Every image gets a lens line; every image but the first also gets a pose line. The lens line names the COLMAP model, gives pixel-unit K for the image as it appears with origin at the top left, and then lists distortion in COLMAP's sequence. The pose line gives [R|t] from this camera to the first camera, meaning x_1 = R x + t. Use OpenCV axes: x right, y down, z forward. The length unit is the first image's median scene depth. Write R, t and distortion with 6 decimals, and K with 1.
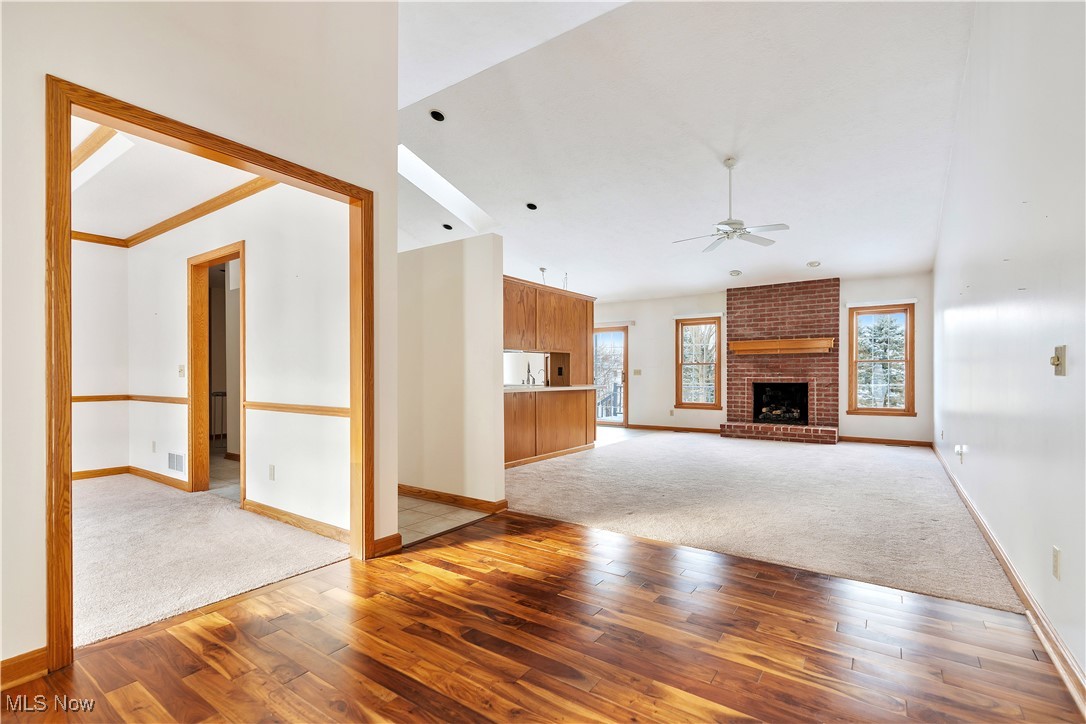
lens RADIAL K [[492.2, 0, 549.2], [0, 492.2, 376.3], [0, 0, 1]] dist [-0.008543, 0.002476]
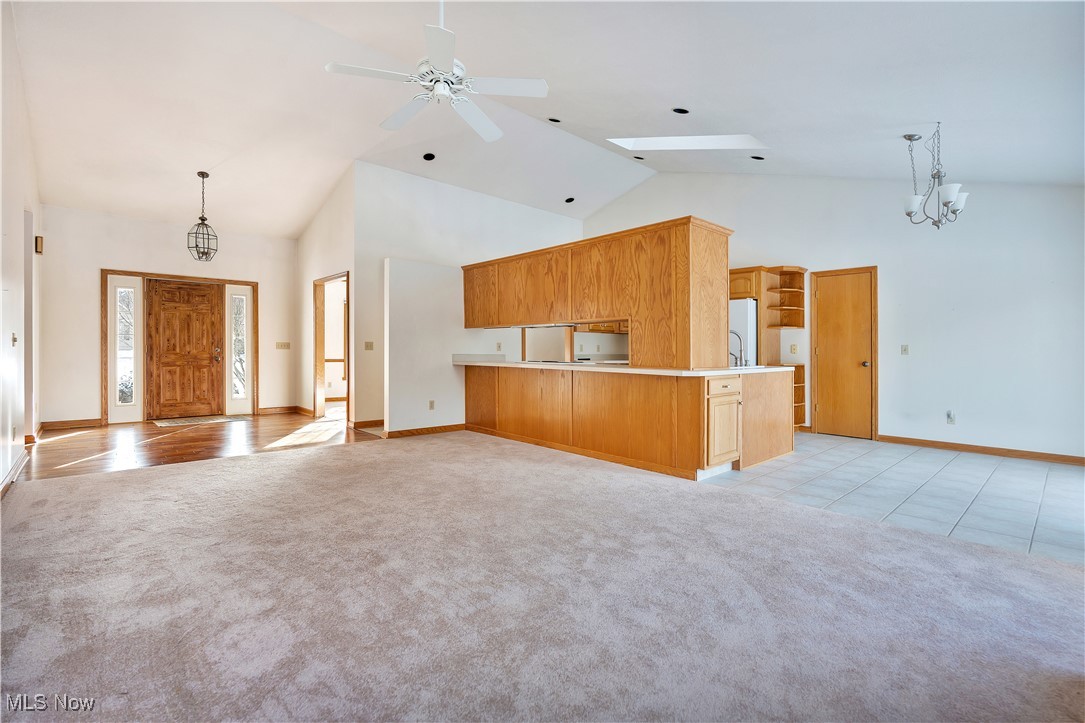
lens RADIAL K [[491.8, 0, 543.2], [0, 491.8, 351.8], [0, 0, 1]] dist [-0.008543, 0.002476]
pose [[-0.217940, 0.000891, -0.975962, 0.615651], [-0.009366, 0.999952, 0.003004, -0.002258], [0.975917, 0.009796, -0.217921, 0.863295]]
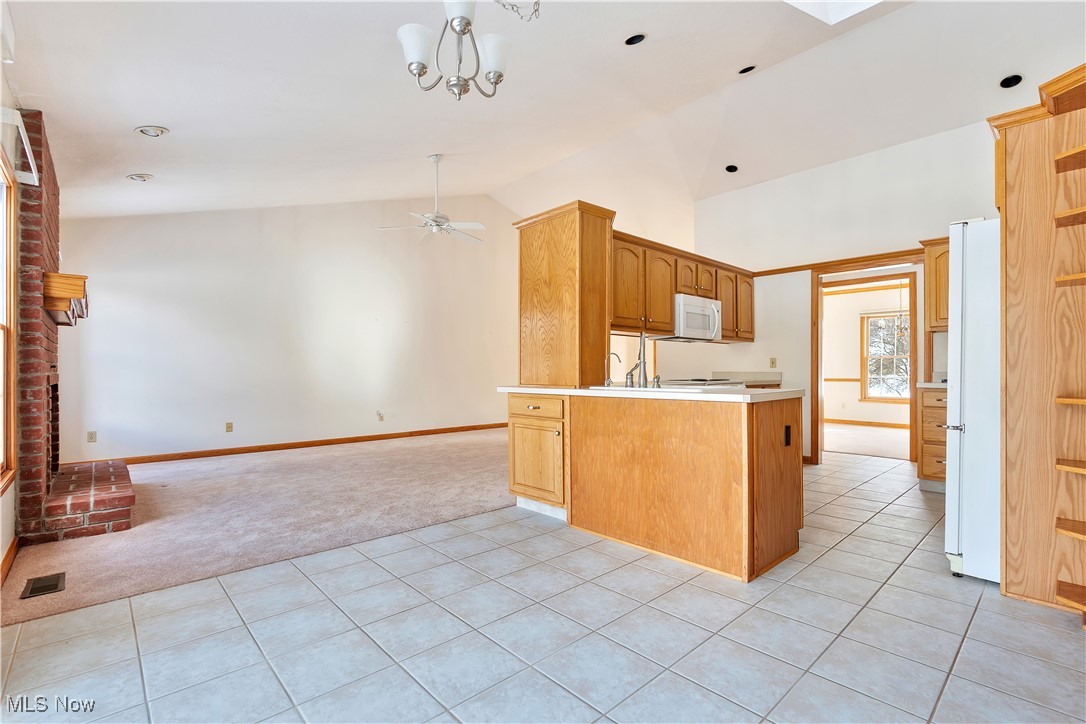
lens RADIAL K [[492.2, 0, 545.2], [0, 492.2, 370.2], [0, 0, 1]] dist [-0.008543, 0.002476]
pose [[-0.975941, 0.003078, 0.218013, -0.056312], [0.003524, 0.999992, 0.001656, 0.000908], [-0.218006, 0.002385, -0.975944, 1.372457]]
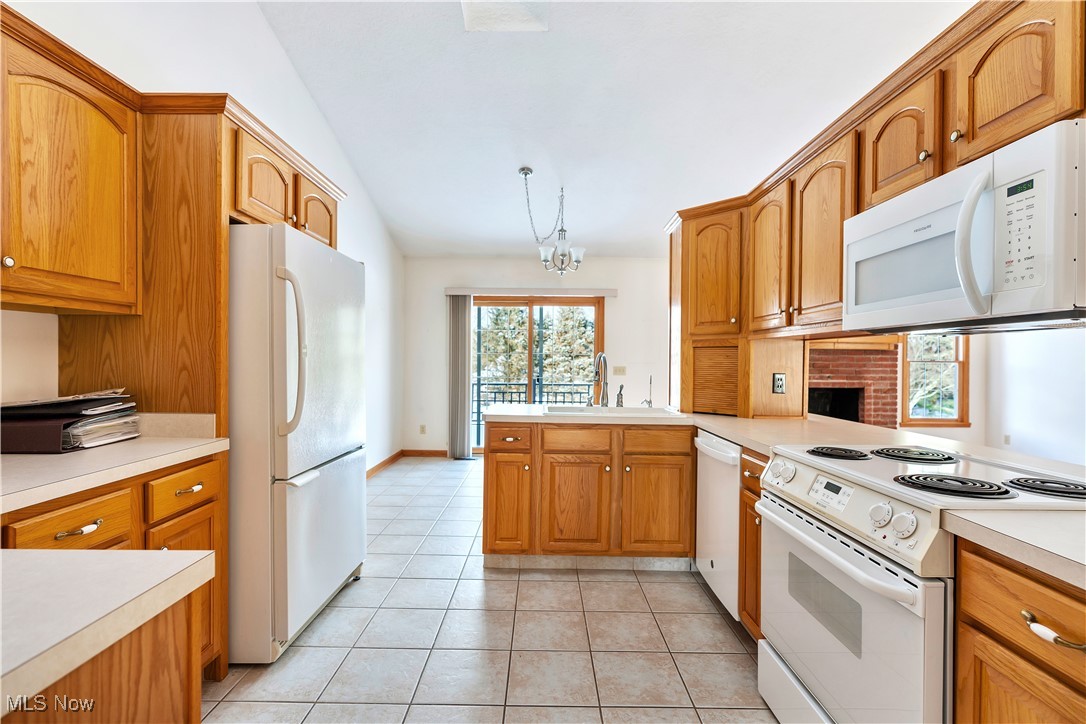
lens RADIAL K [[492.2, 0, 514.7], [0, 492.2, 364.6], [0, 0, 1]] dist [-0.008543, 0.002476]
pose [[0.826155, 0.003748, 0.563431, -0.360233], [-0.007455, 0.999963, 0.004281, -0.022946], [-0.563394, -0.007737, 0.826152, 0.679706]]
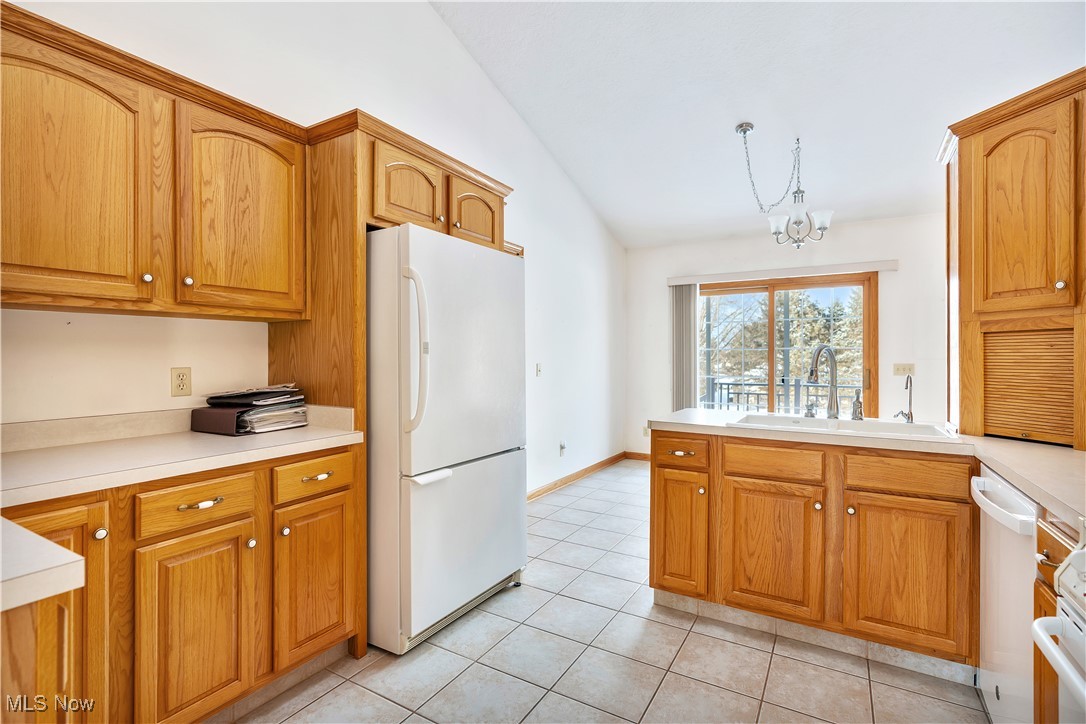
lens RADIAL K [[492.2, 0, 521.2], [0, 492.2, 358.4], [0, 0, 1]] dist [-0.008543, 0.002476]
pose [[0.996397, 0.001127, 0.084805, -0.279723], [-0.000959, 0.999997, -0.002023, -0.022593], [-0.084807, 0.001934, 0.996395, 0.694982]]
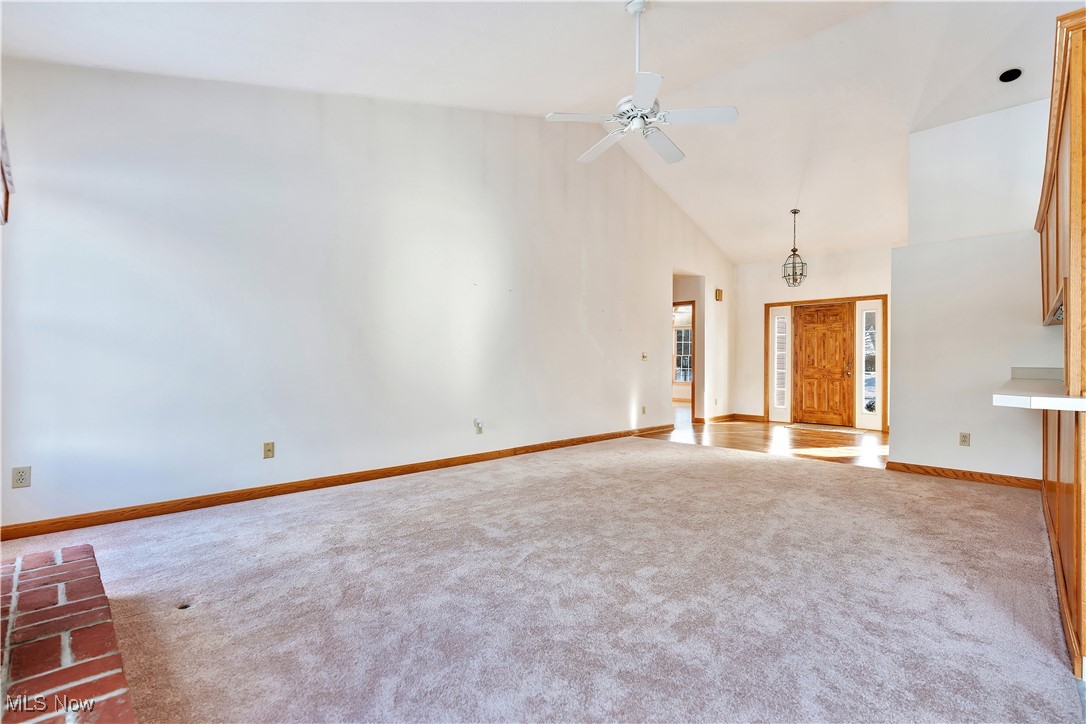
lens RADIAL K [[492.2, 0, 542.5], [0, 492.2, 361.9], [0, 0, 1]] dist [-0.008543, 0.002476]
pose [[-0.986032, -0.008020, 0.166365, 0.255228], [-0.008616, 0.999959, -0.002858, 0.006086], [-0.166336, -0.004252, -0.986060, 1.148838]]
